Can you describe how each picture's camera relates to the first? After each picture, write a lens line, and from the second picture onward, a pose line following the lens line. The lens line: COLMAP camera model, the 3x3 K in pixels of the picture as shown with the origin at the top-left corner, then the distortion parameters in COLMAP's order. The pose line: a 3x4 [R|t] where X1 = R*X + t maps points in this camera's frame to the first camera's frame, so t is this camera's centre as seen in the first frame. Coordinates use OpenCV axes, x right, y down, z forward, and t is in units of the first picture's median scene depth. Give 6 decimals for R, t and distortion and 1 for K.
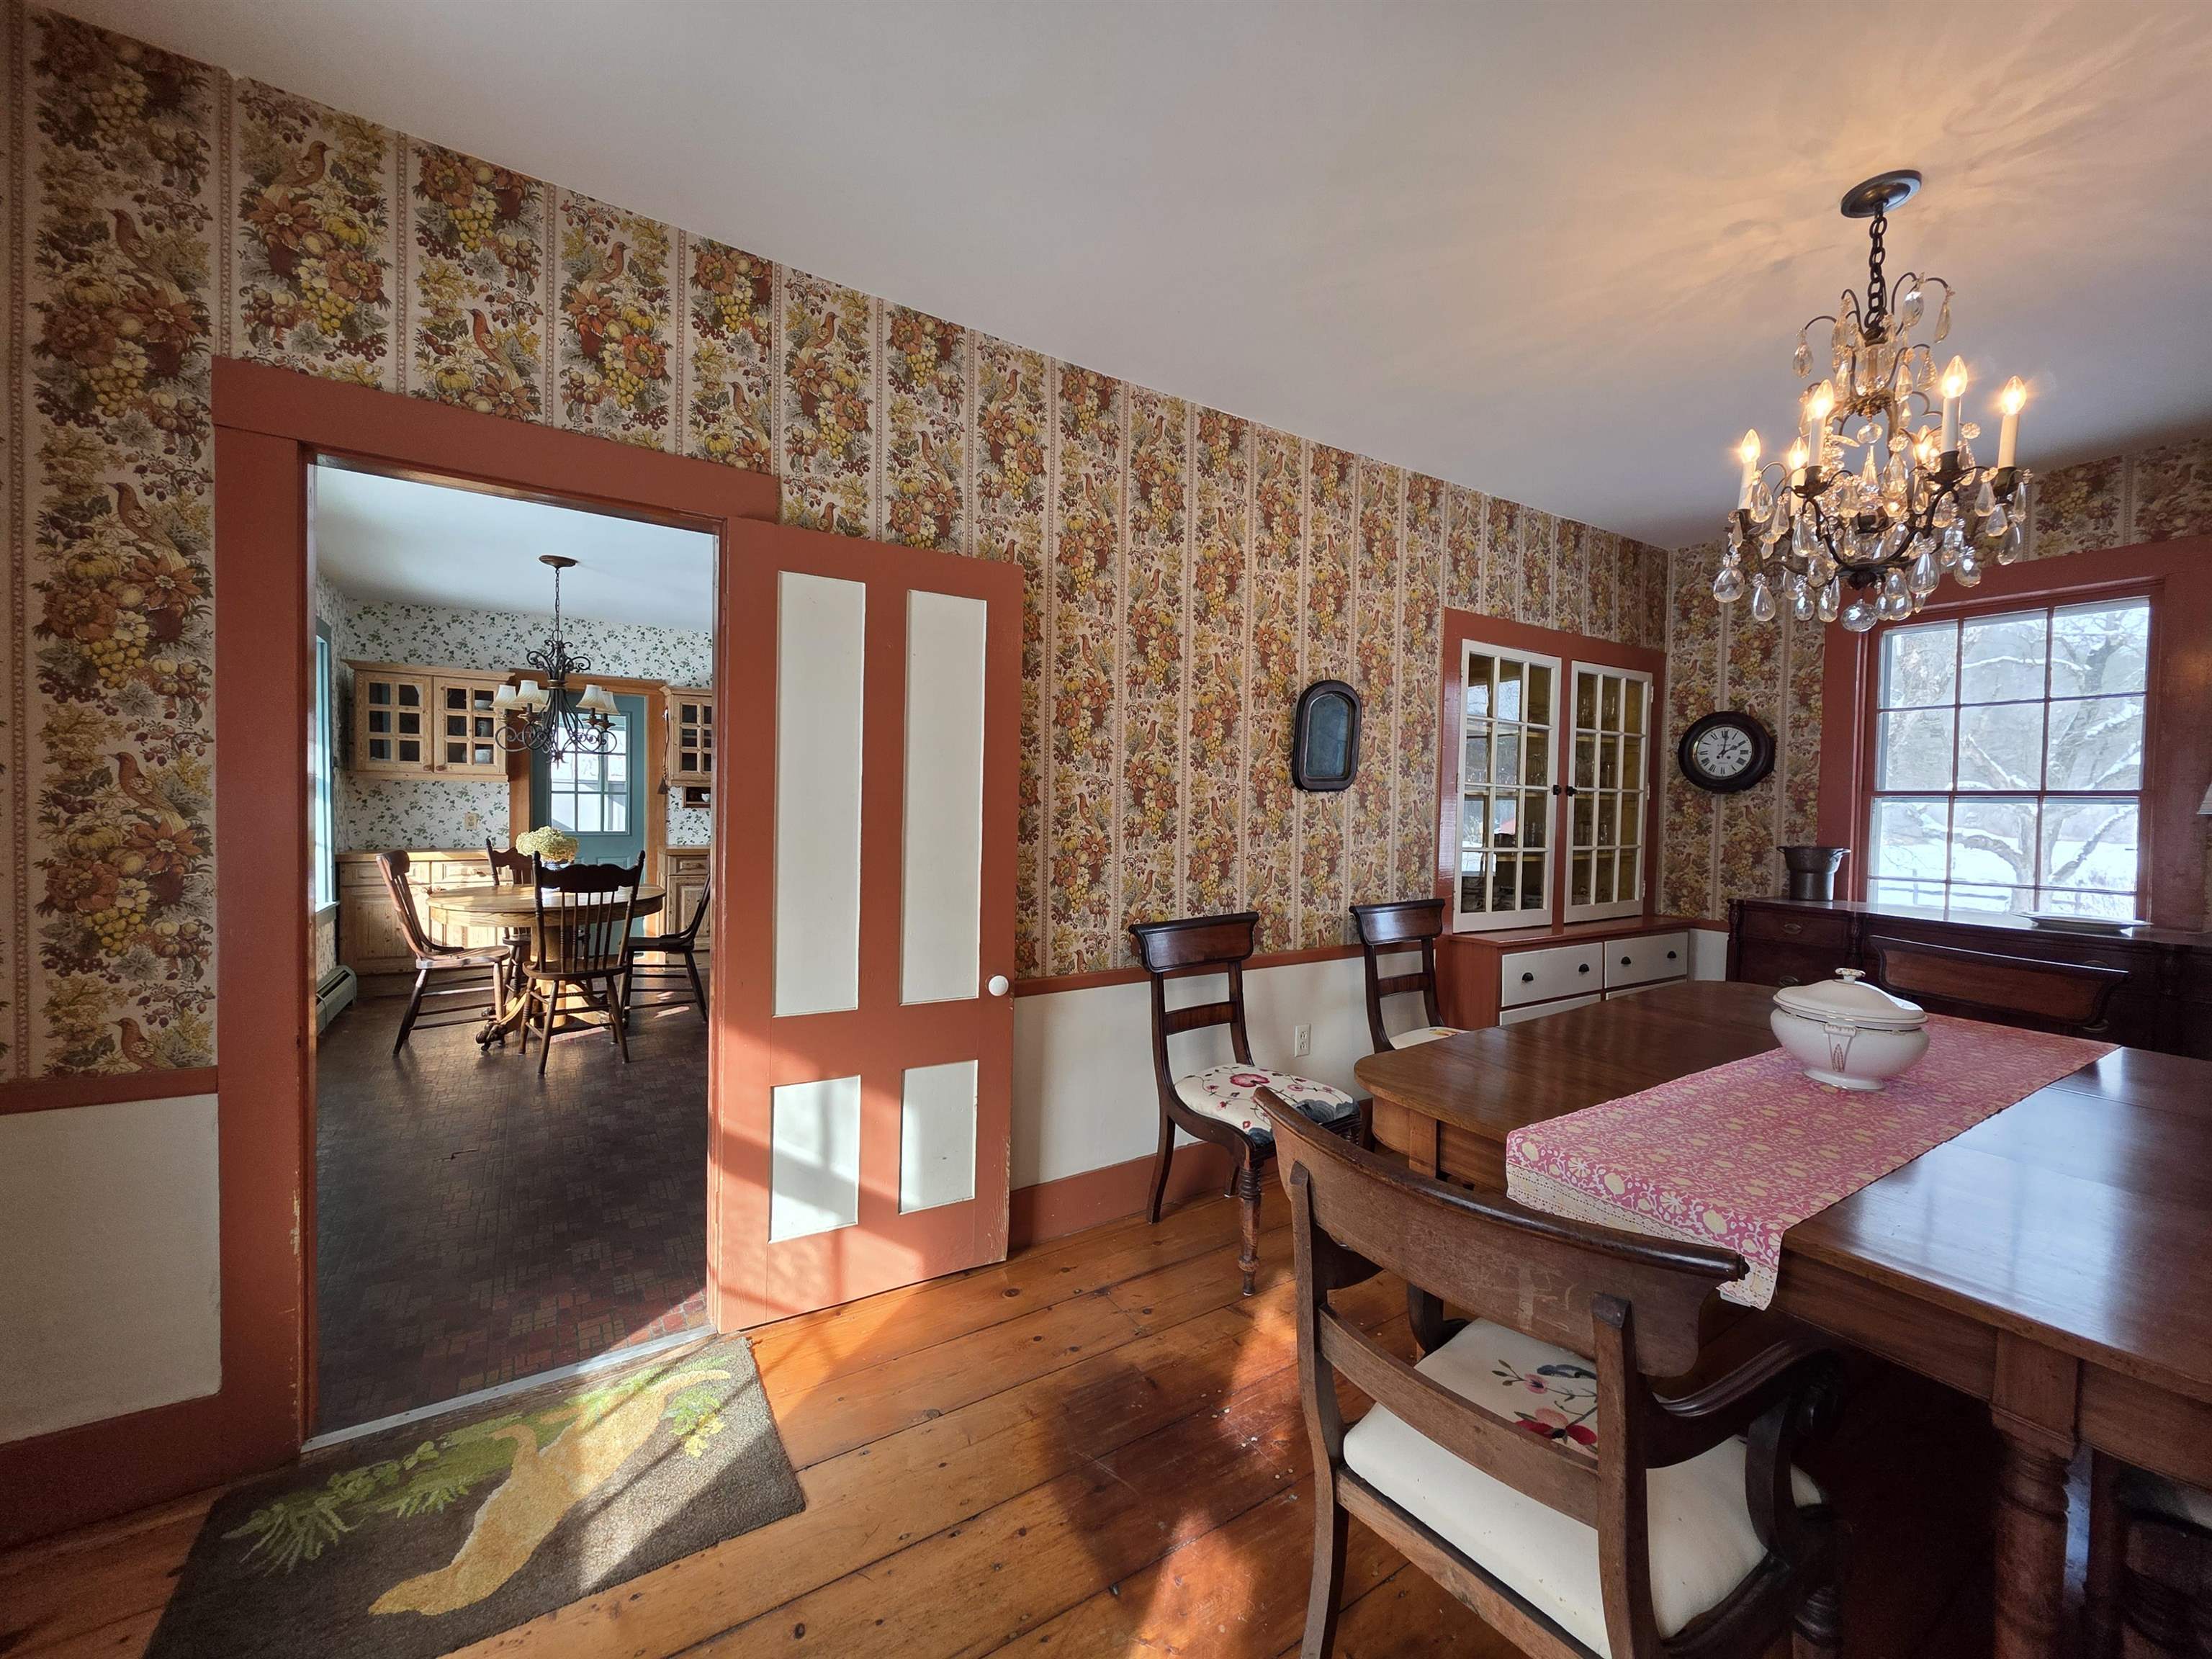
lens RADIAL K [[884.4, 0, 1098.7], [0, 884.4, 821.5], [0, 0, 1]] dist [0.003900, -0.000651]
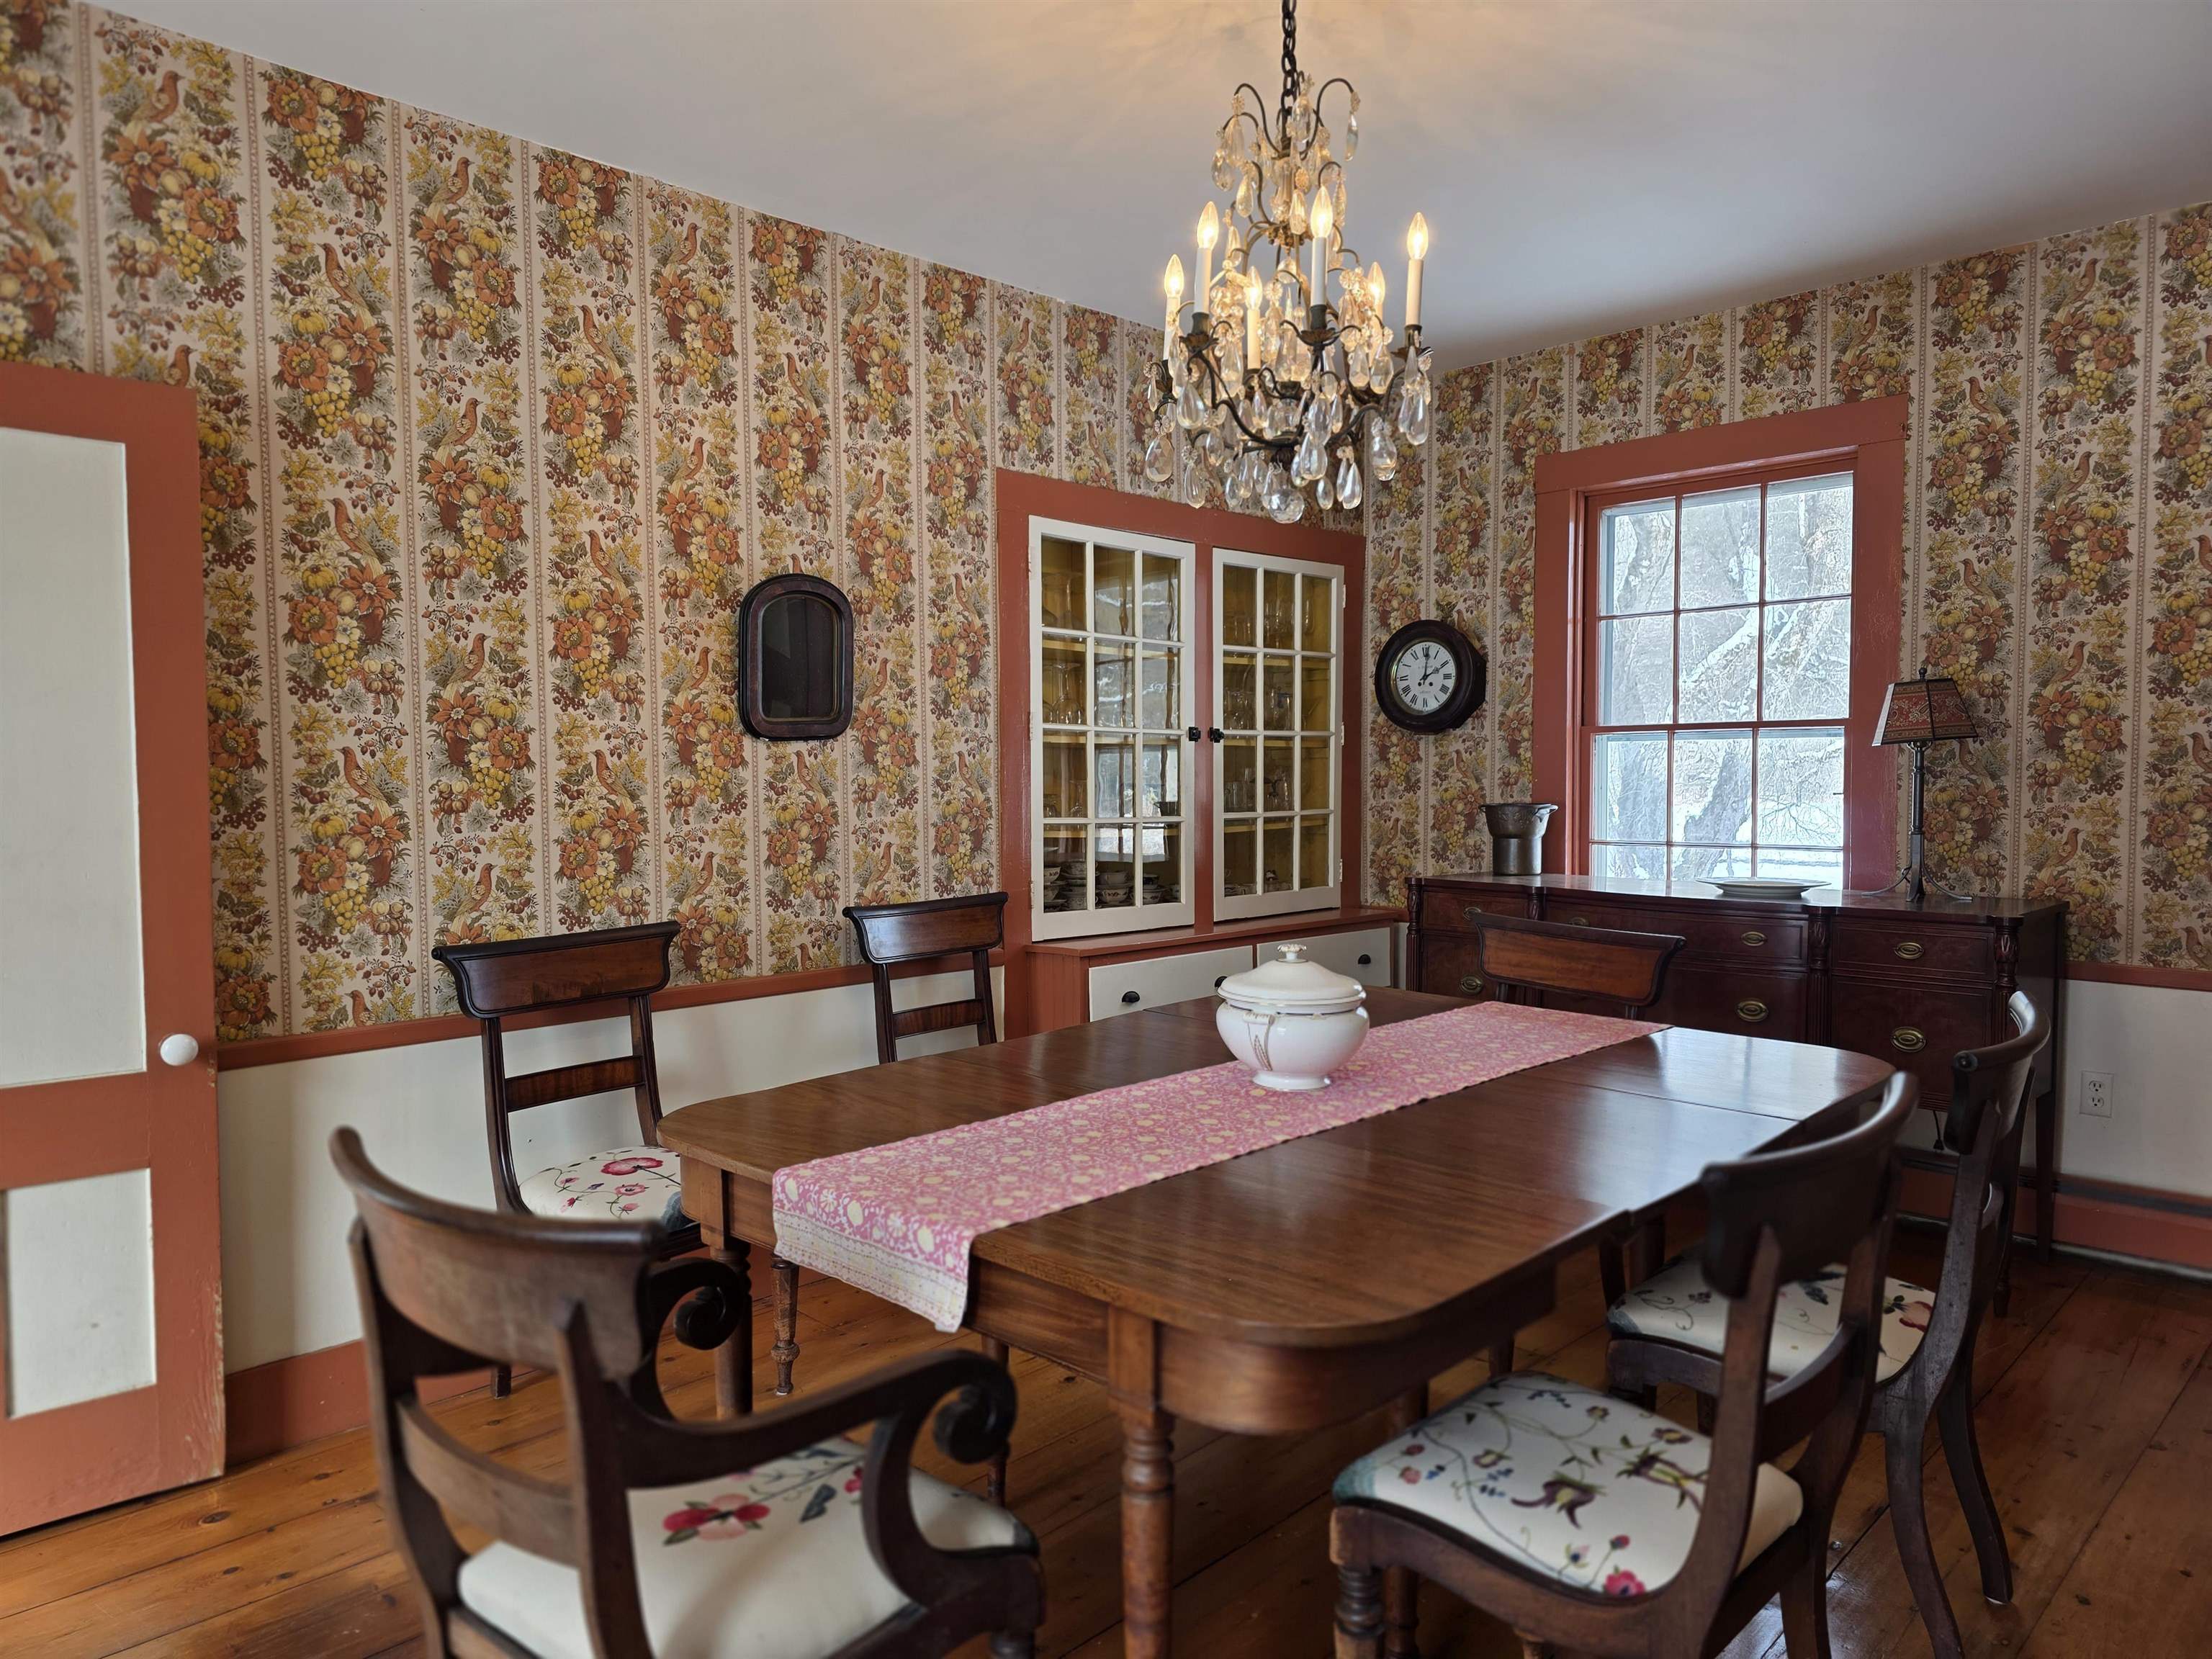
lens RADIAL K [[1482.2, 0, 1110.5], [0, 1482.2, 843.5], [0, 0, 1]] dist [0.063862, -0.051727]
pose [[0.972846, -0.034686, 0.228841, 0.218344], [0.028365, 0.999121, 0.030851, 0.016173], [-0.229710, -0.023522, 0.972975, -0.156217]]
